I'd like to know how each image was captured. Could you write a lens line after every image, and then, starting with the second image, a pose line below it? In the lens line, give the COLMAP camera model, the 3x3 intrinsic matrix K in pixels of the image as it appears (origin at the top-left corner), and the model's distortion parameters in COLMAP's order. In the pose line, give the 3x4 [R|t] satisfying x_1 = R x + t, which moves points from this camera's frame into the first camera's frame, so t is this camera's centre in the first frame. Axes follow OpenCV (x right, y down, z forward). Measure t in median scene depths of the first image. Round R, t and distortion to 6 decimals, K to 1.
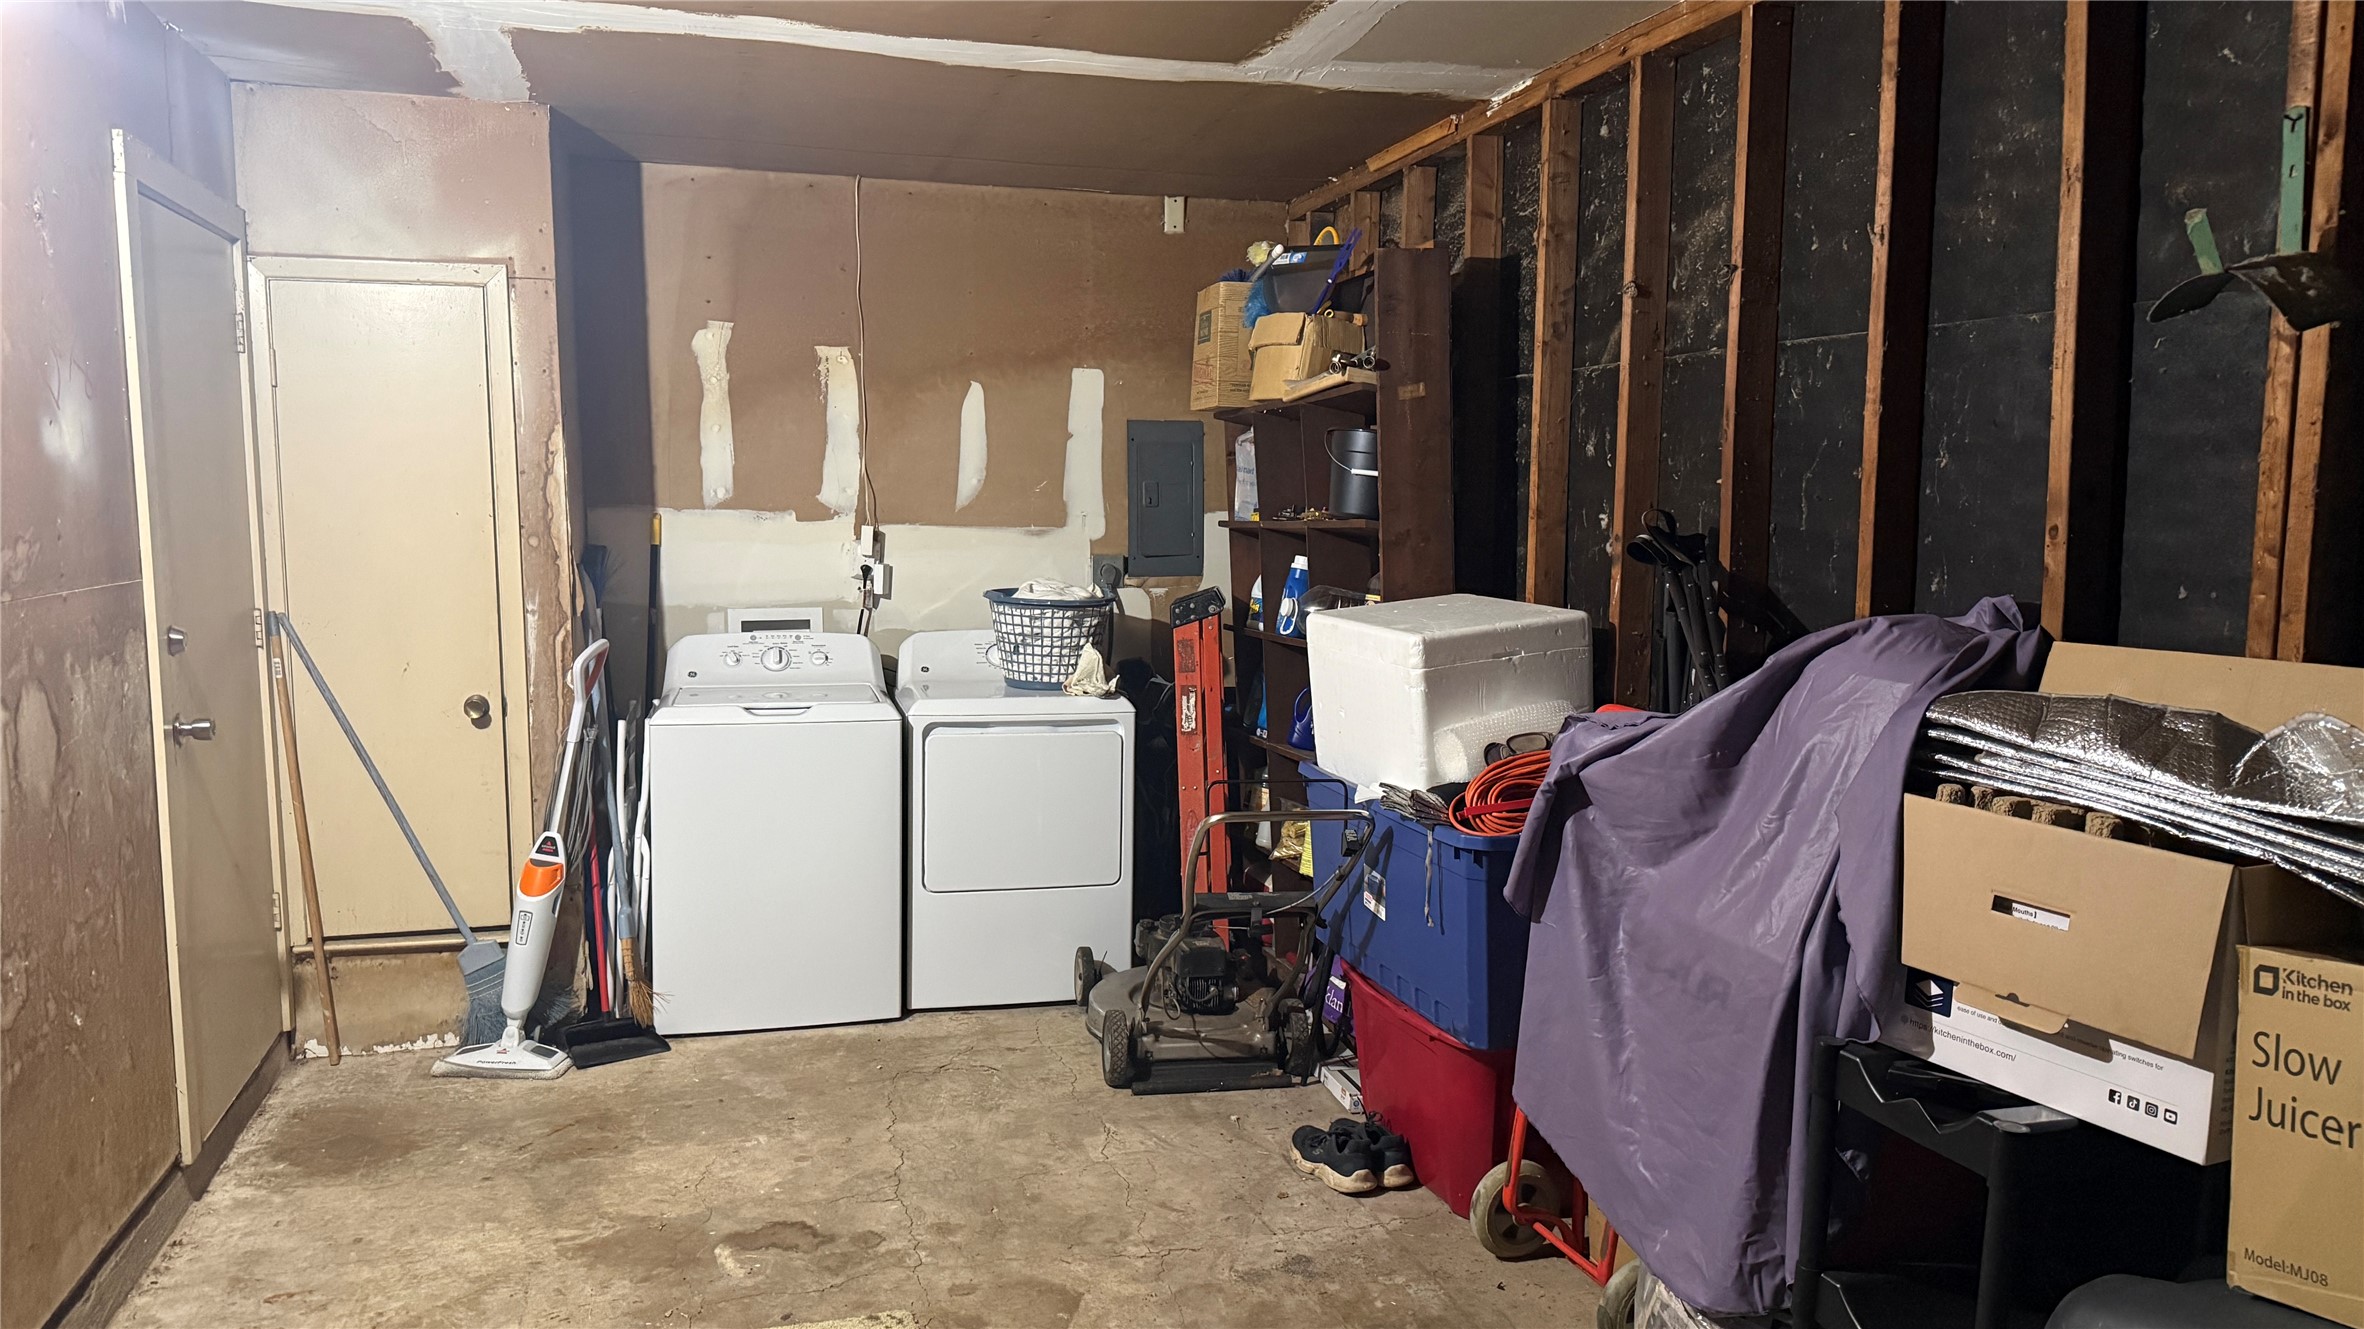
lens RADIAL K [[1645.1, 0, 1180.4], [0, 1645.1, 661.3], [0, 0, 1]] dist [0.048818, -0.070085]
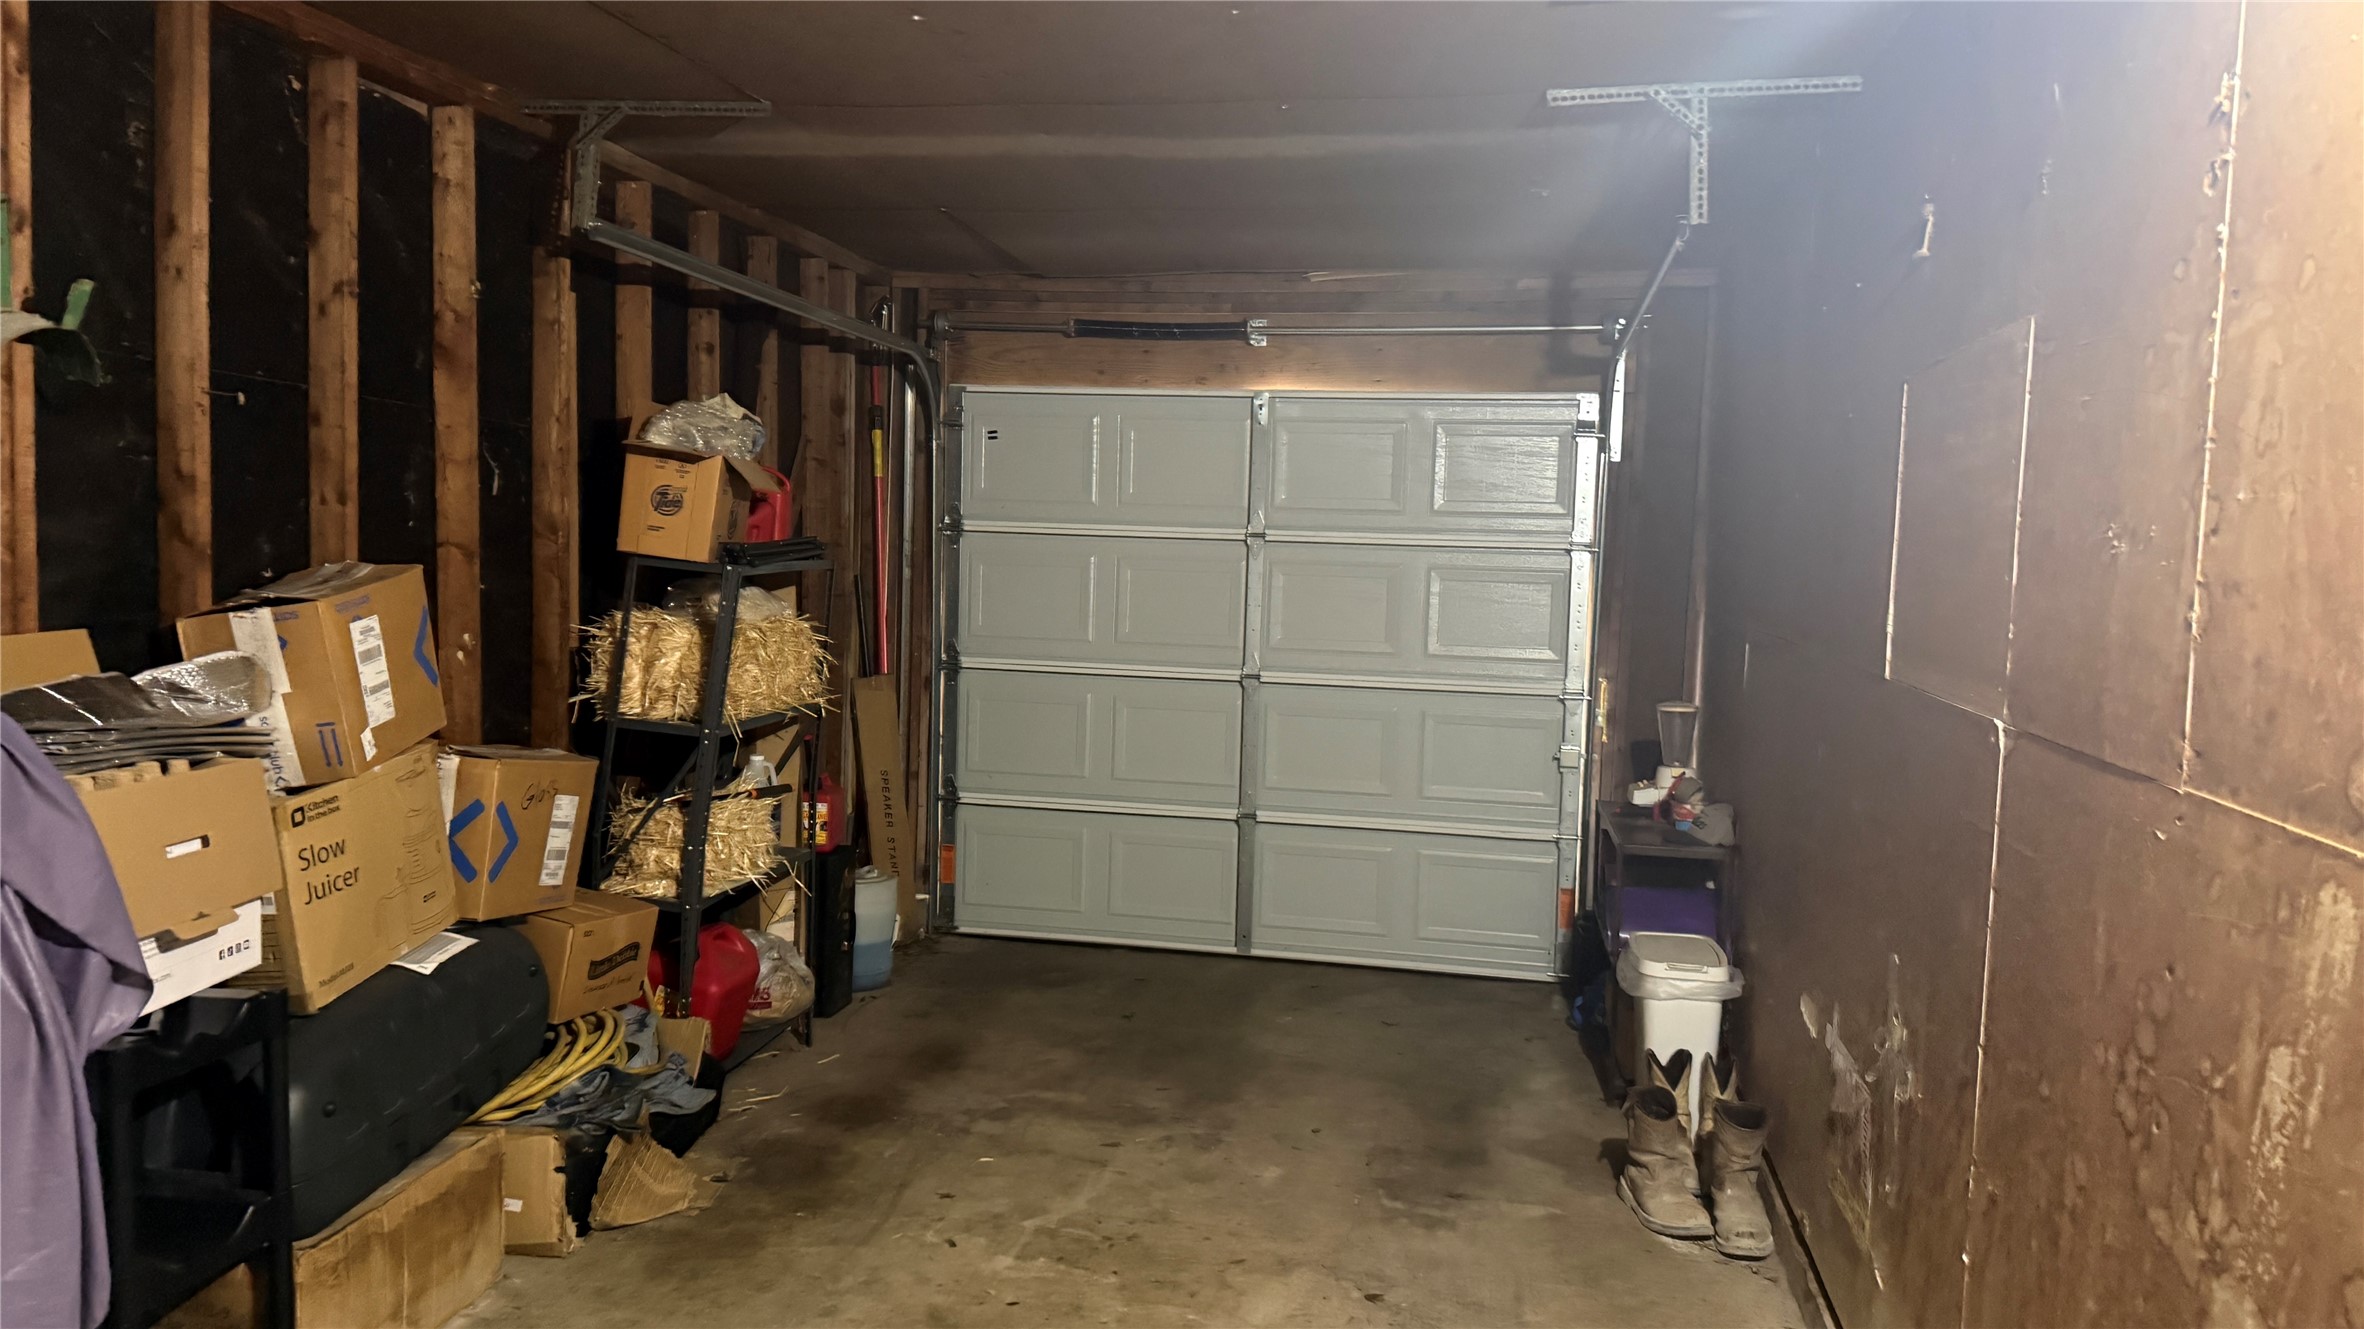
lens RADIAL K [[1645.1, 0, 1181.6], [0, 1645.1, 660.7], [0, 0, 1]] dist [0.048818, -0.070085]
pose [[-0.881623, -0.075070, 0.465945, -0.824004], [0.010641, 0.983856, 0.178646, -0.230849], [-0.471834, 0.162456, -0.866592, 1.968850]]
